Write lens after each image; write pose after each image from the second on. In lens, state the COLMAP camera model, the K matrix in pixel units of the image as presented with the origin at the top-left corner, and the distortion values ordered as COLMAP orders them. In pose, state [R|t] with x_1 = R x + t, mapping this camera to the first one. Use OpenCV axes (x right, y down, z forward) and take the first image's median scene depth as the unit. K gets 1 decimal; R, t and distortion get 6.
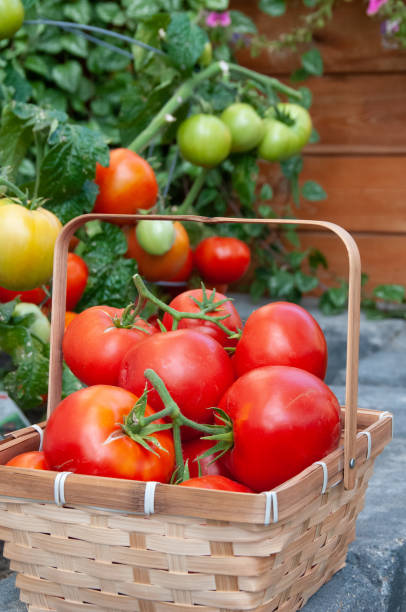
lens RADIAL K [[1106.8, 0, 206.5], [0, 1106.8, 327.1], [0, 0, 1]] dist [0.070978, 0.000000]
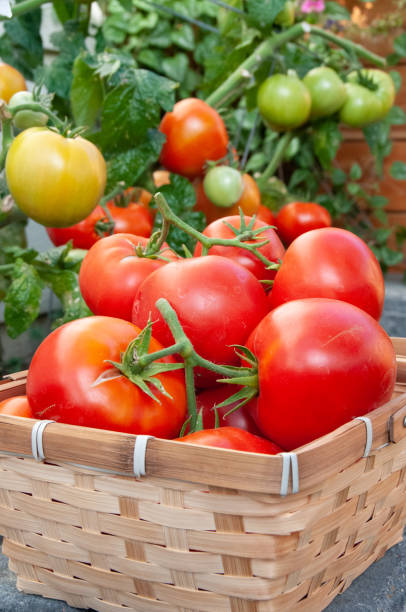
lens RADIAL K [[965.1, 0, 208.3], [0, 965.1, 338.9], [0, 0, 1]] dist [0.094210, 0.000000]
pose [[0.994915, 0.018199, -0.099064, 0.056243], [-0.014471, 0.999165, 0.038213, 0.040286], [0.099677, -0.036585, 0.994347, 0.292249]]
